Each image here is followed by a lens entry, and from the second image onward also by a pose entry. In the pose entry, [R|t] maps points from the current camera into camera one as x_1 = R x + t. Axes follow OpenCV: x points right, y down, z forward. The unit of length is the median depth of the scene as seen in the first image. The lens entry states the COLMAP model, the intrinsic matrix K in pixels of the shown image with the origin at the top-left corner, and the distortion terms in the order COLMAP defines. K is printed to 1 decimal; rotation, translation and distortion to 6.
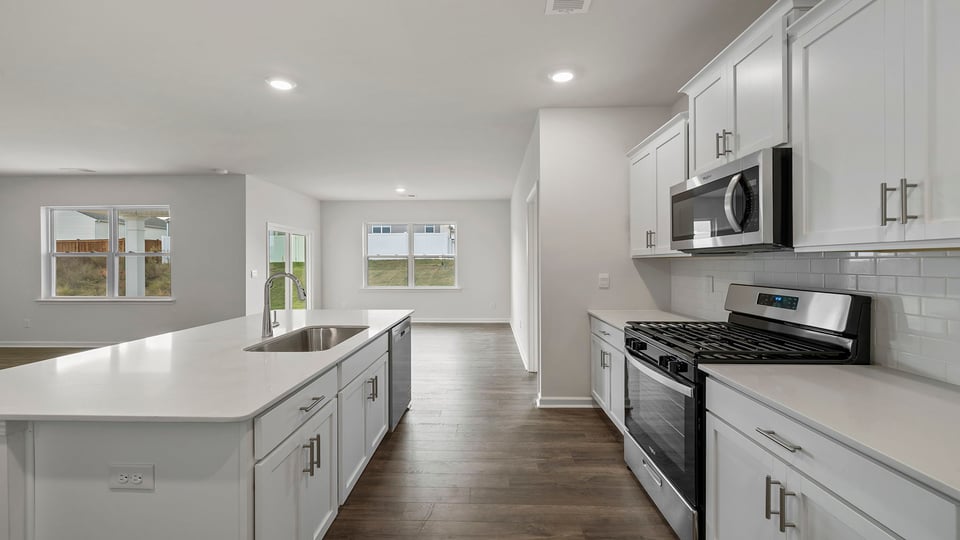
lens RADIAL K [[411.9, 0, 476.6], [0, 411.9, 266.3], [0, 0, 1]] dist [0.000352, 0.000275]
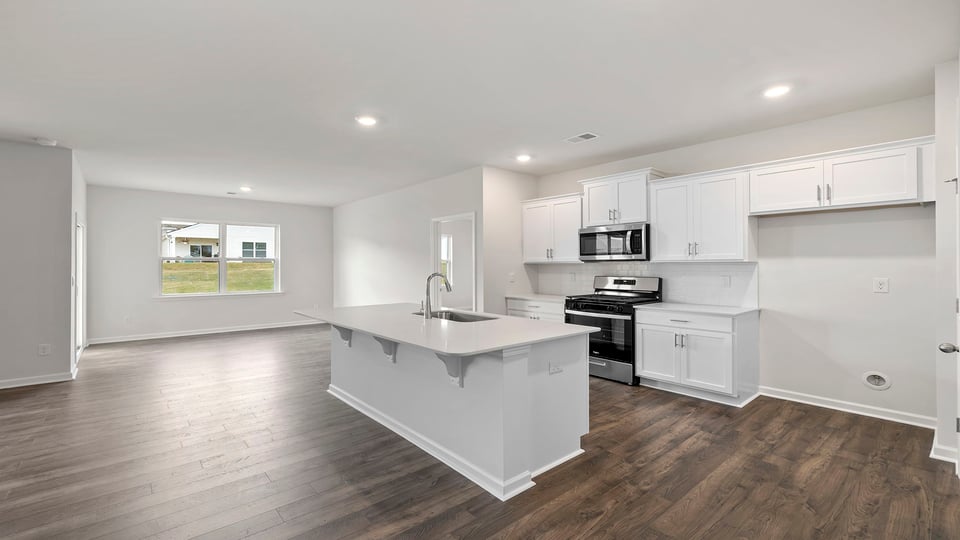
lens RADIAL K [[411.9, 0, 476.5], [0, 411.9, 265.9], [0, 0, 1]] dist [0.000352, 0.000275]
pose [[0.731885, 0.000693, 0.681428, -1.064341], [0.005843, 0.999956, -0.007291, 0.001505], [-0.681403, 0.009318, 0.731849, -0.116258]]
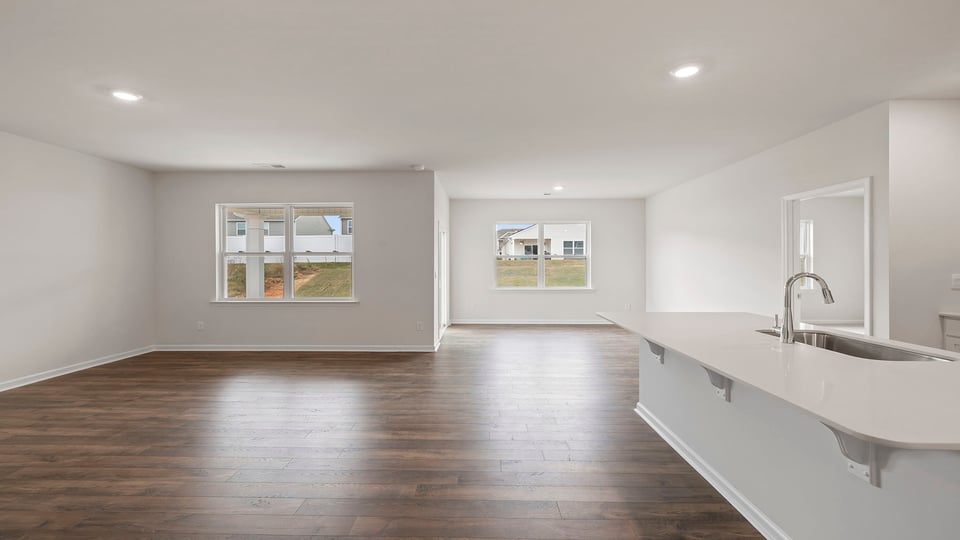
lens RADIAL K [[411.9, 0, 474.4], [0, 411.9, 265.6], [0, 0, 1]] dist [0.000352, 0.000275]
pose [[0.999880, 0.000064, 0.015491, -0.962182], [-0.000023, 0.999997, -0.002606, 0.001141], [-0.015492, 0.002606, 0.999877, 0.075253]]
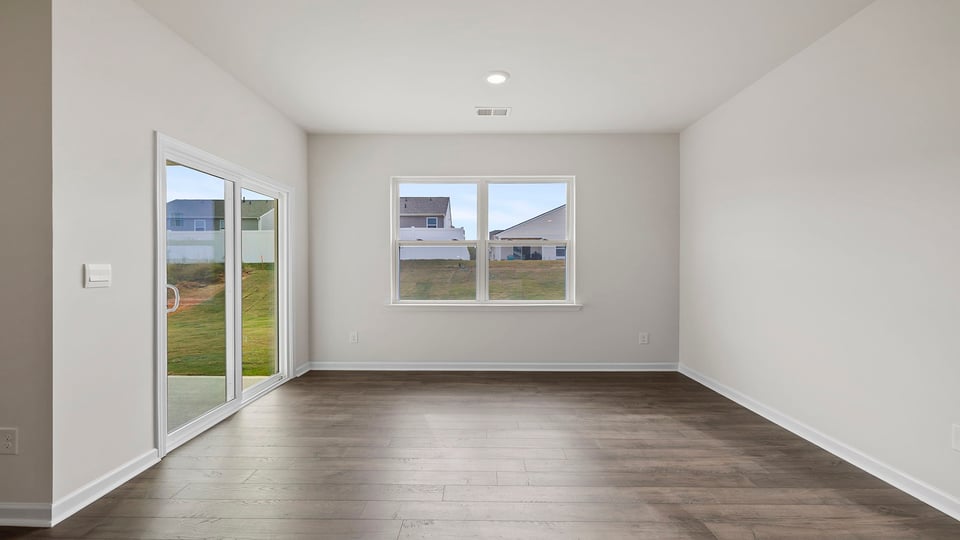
lens RADIAL K [[411.9, 0, 475.4], [0, 411.9, 271.6], [0, 0, 1]] dist [0.000352, 0.000275]
pose [[0.999738, 0.001272, 0.022846, -0.519824], [-0.001346, 0.999994, 0.003249, 0.029940], [-0.022842, -0.003278, 0.999734, 1.386788]]
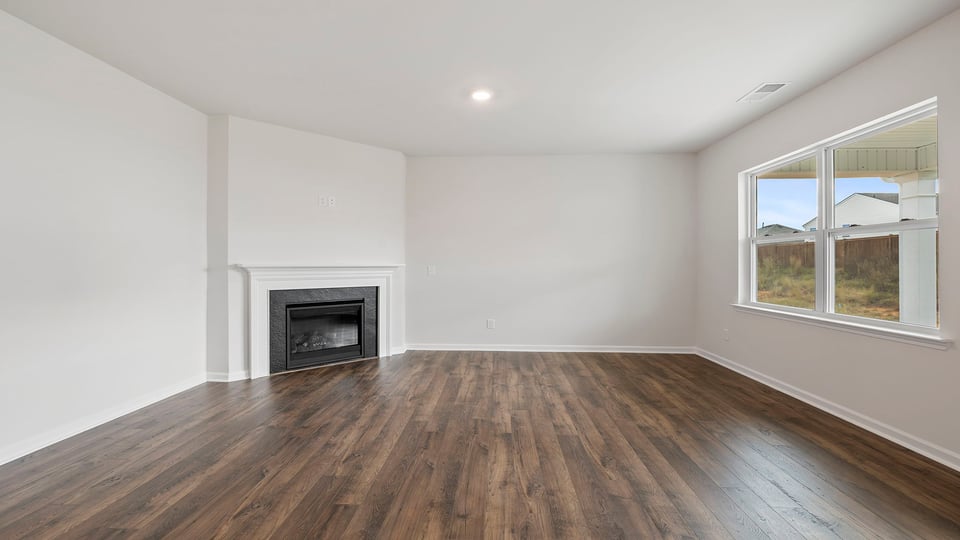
lens RADIAL K [[411.9, 0, 476.0], [0, 411.9, 263.3], [0, 0, 1]] dist [0.000352, 0.000275]
pose [[-0.019105, -0.002675, -0.999814, -0.693951], [-0.008680, 0.999959, -0.002509, 0.031406], [0.999780, 0.008631, -0.019127, 1.147589]]
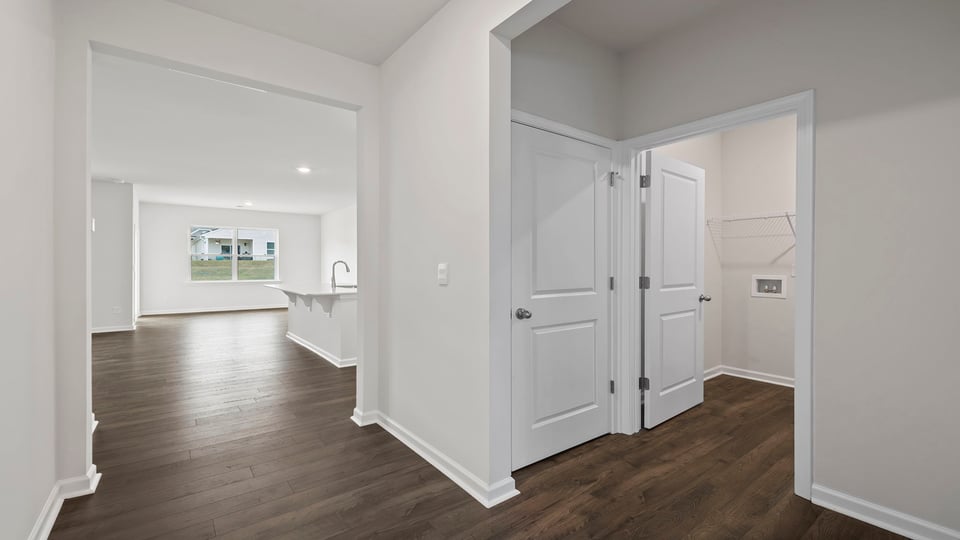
lens RADIAL K [[411.9, 0, 477.6], [0, 411.9, 269.3], [0, 0, 1]] dist [0.000352, 0.000275]
pose [[0.769810, -0.000860, 0.638272, -1.106598], [0.001427, 0.999999, -0.000375, 0.052661], [-0.638271, 0.001199, 0.769810, -1.110975]]
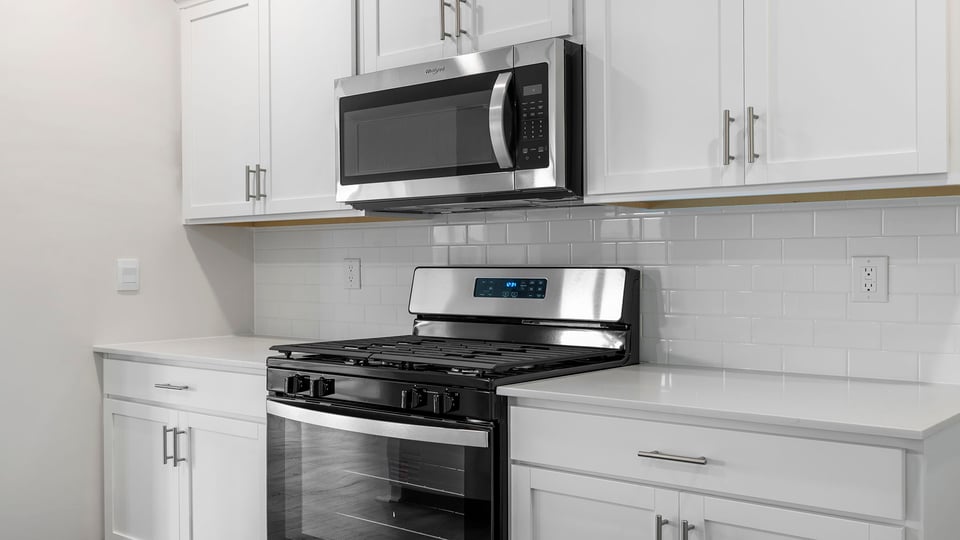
lens RADIAL K [[962.1, 0, 469.8], [0, 962.1, 266.6], [0, 0, 1]] dist [-0.000758, 0.000000]
pose [[0.621623, -0.000356, 0.783316, -0.307510], [0.008657, 0.999942, -0.006416, 0.042210], [-0.783268, 0.010769, 0.621590, 0.101857]]
